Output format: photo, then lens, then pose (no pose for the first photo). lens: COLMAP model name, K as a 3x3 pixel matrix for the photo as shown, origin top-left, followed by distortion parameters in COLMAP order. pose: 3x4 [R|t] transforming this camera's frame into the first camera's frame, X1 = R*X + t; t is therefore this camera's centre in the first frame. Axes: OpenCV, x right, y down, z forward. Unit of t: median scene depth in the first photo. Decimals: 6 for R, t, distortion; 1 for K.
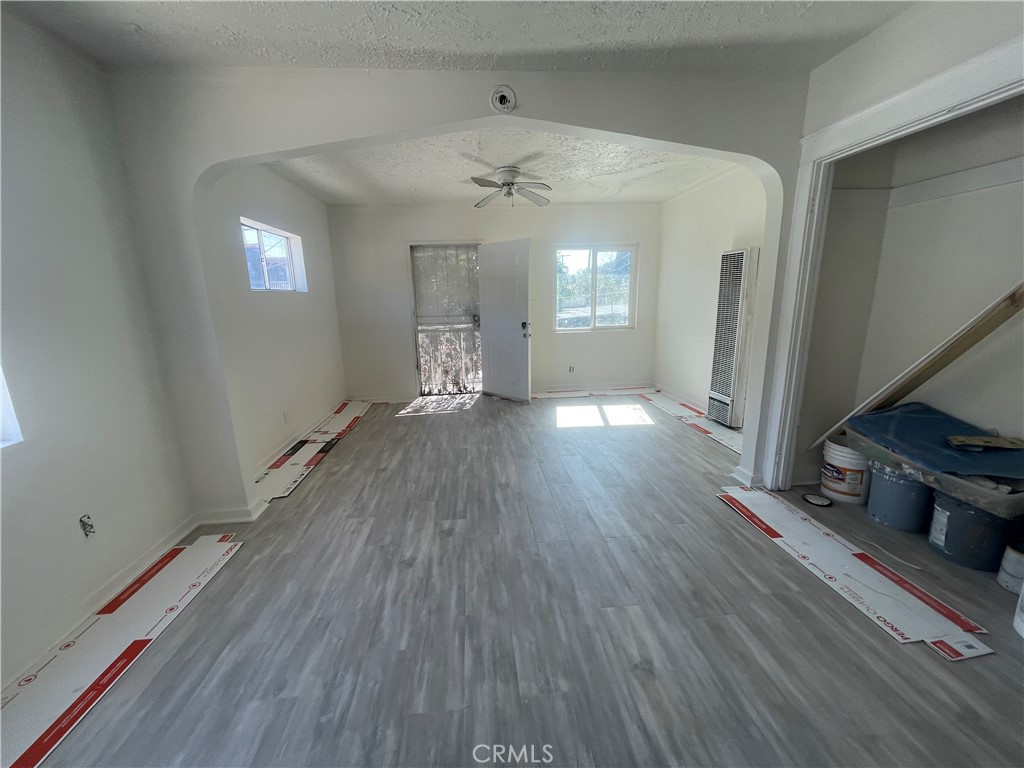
lens RADIAL K [[411.0, 0, 508.3], [0, 411.0, 384.6], [0, 0, 1]] dist [-0.000178, 0.000222]
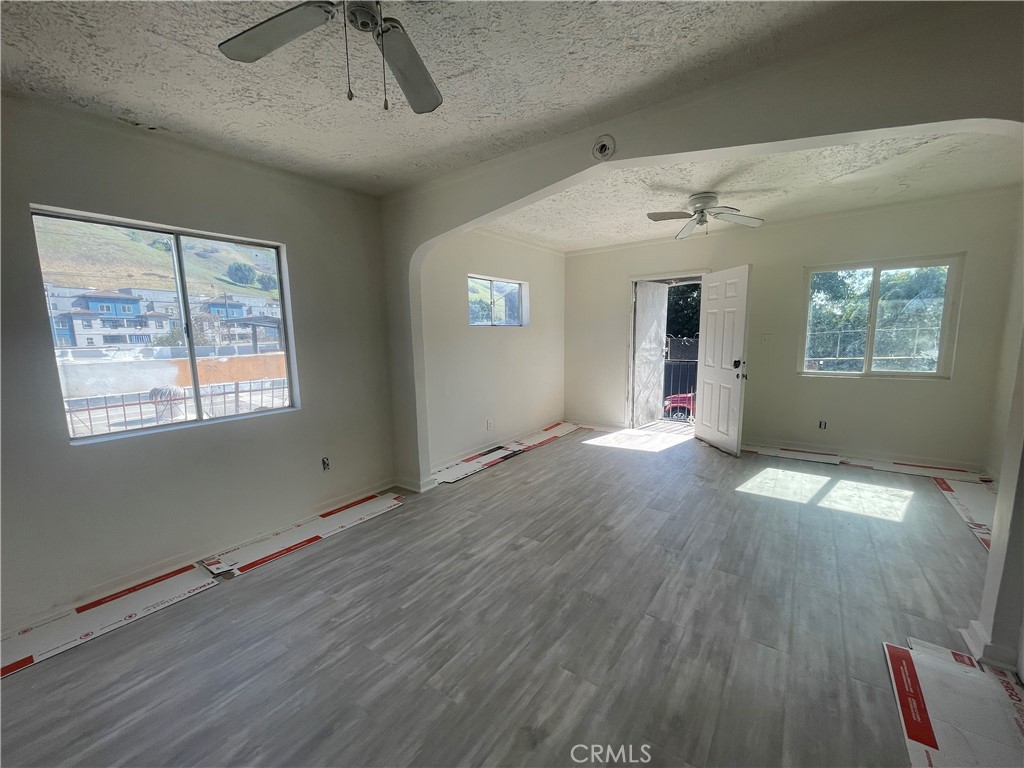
lens RADIAL K [[411.0, 0, 509.1], [0, 411.0, 386.7], [0, 0, 1]] dist [-0.000178, 0.000222]
pose [[0.757292, 0.094261, -0.646238, 0.513396], [-0.134915, 0.990764, -0.013585, -0.047980], [0.638989, 0.097475, 0.763015, 0.108279]]
